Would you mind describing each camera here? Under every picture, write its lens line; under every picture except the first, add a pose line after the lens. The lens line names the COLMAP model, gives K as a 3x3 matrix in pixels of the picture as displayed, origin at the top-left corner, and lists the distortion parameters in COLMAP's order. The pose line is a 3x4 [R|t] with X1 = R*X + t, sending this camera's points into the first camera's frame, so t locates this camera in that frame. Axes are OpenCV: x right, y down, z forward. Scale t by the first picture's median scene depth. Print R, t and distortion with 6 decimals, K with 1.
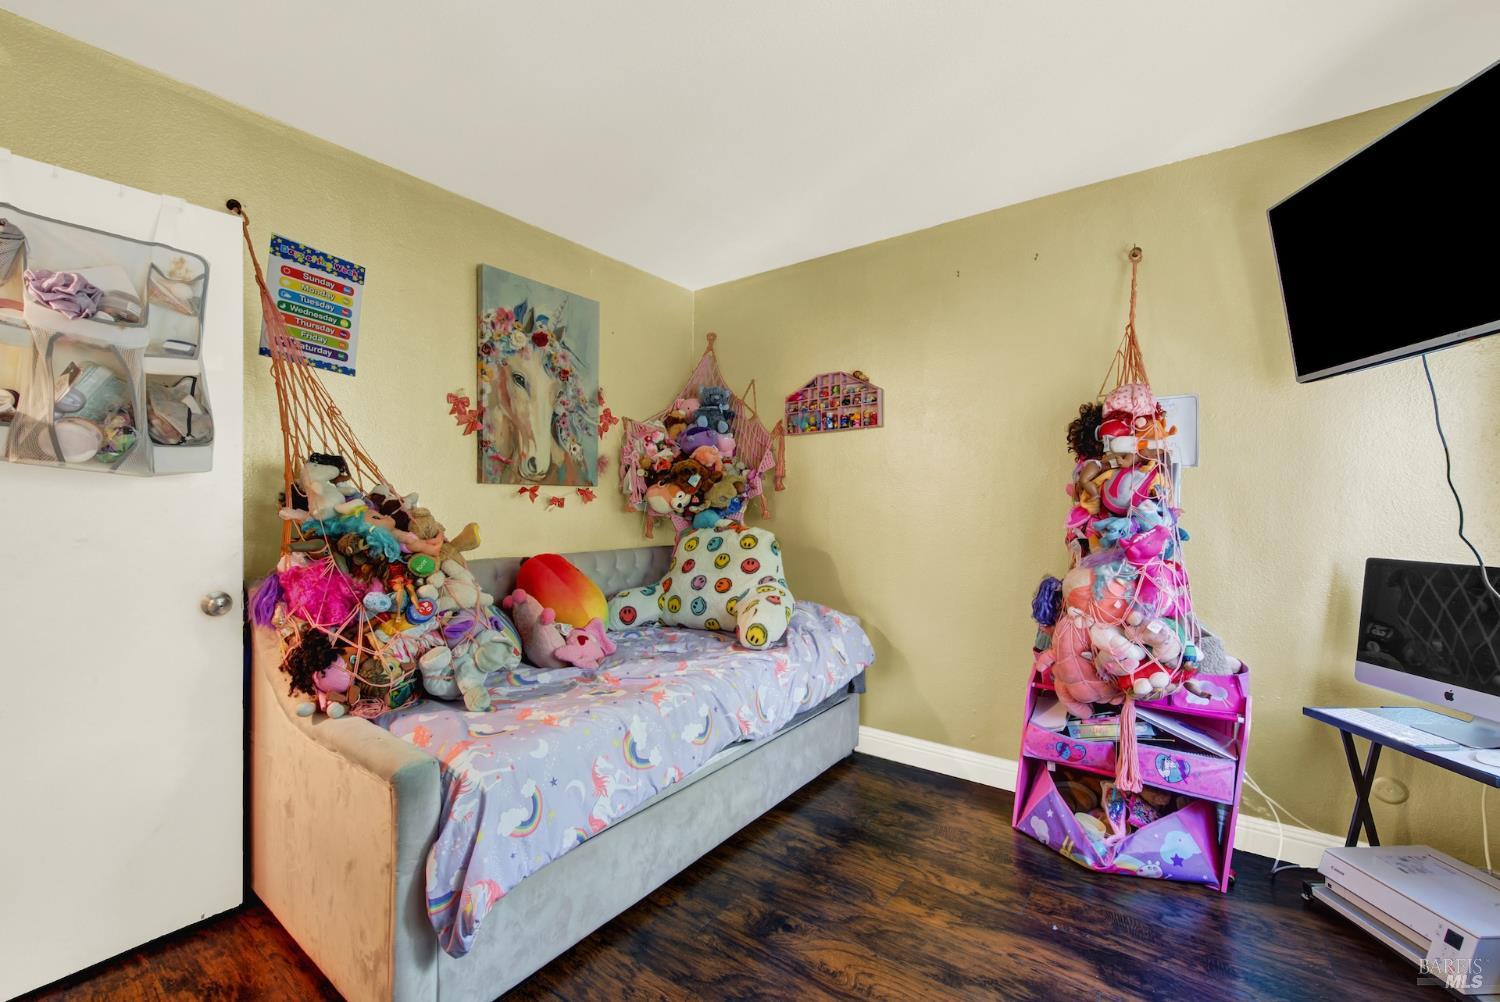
lens RADIAL K [[611.8, 0, 753.0], [0, 611.8, 506.7], [0, 0, 1]] dist [0.002089, -0.001821]
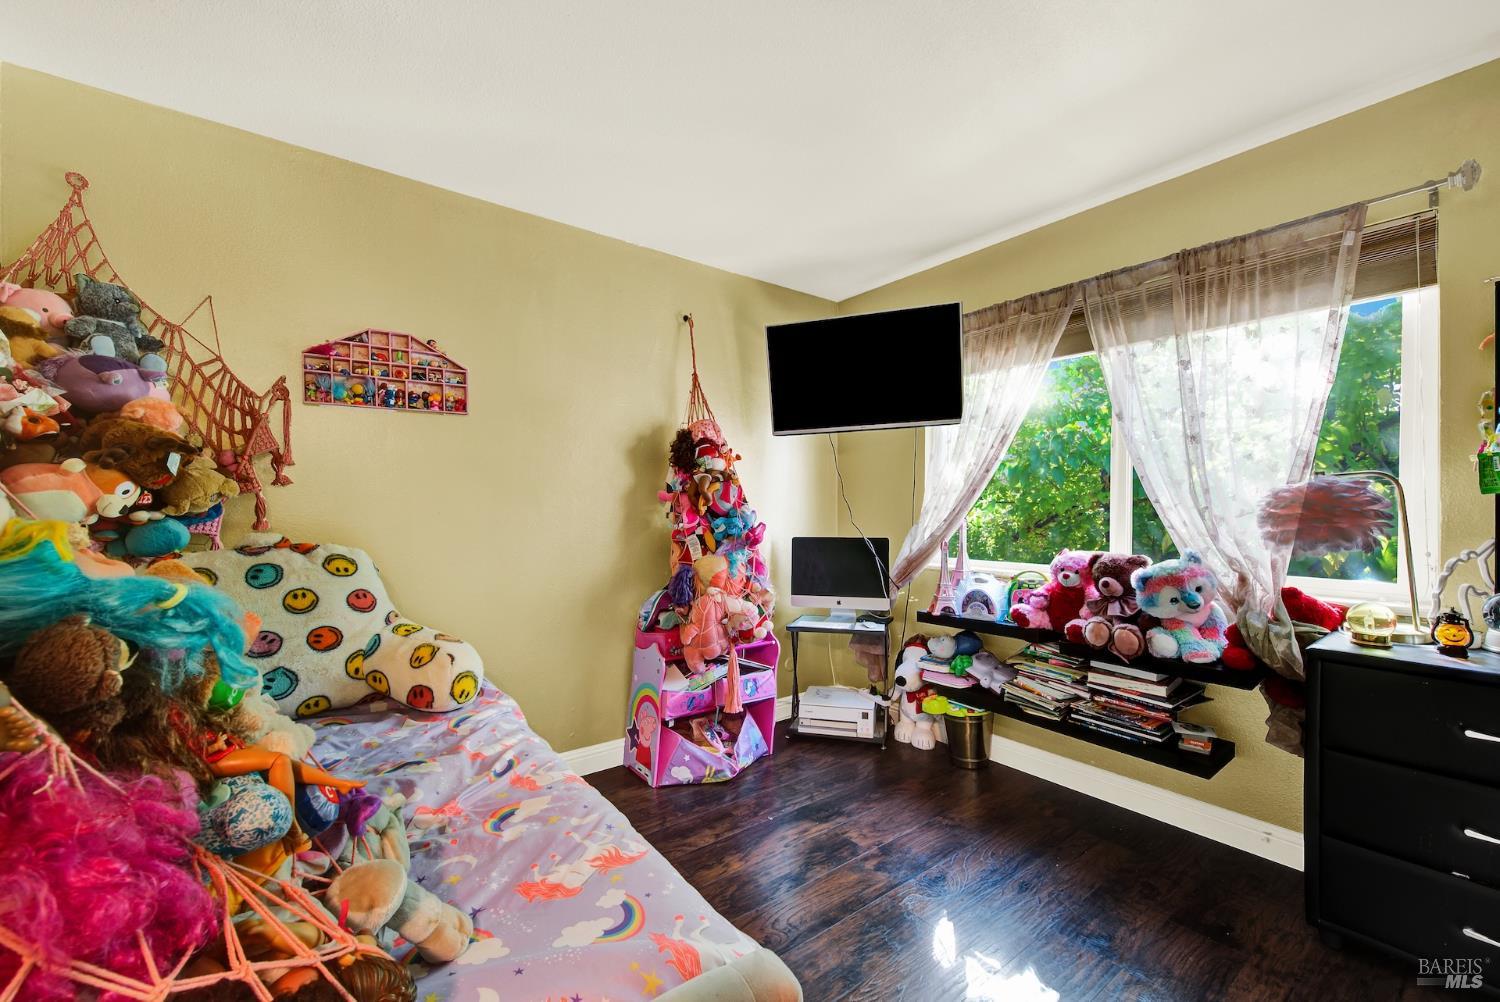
lens RADIAL K [[611.8, 0, 753.0], [0, 611.8, 506.7], [0, 0, 1]] dist [0.002089, -0.001821]
pose [[0.287476, 0.000441, 0.957788, -0.666102], [0.000864, 0.999999, -0.000720, -0.005151], [-0.957787, 0.001034, 0.287476, 0.521046]]
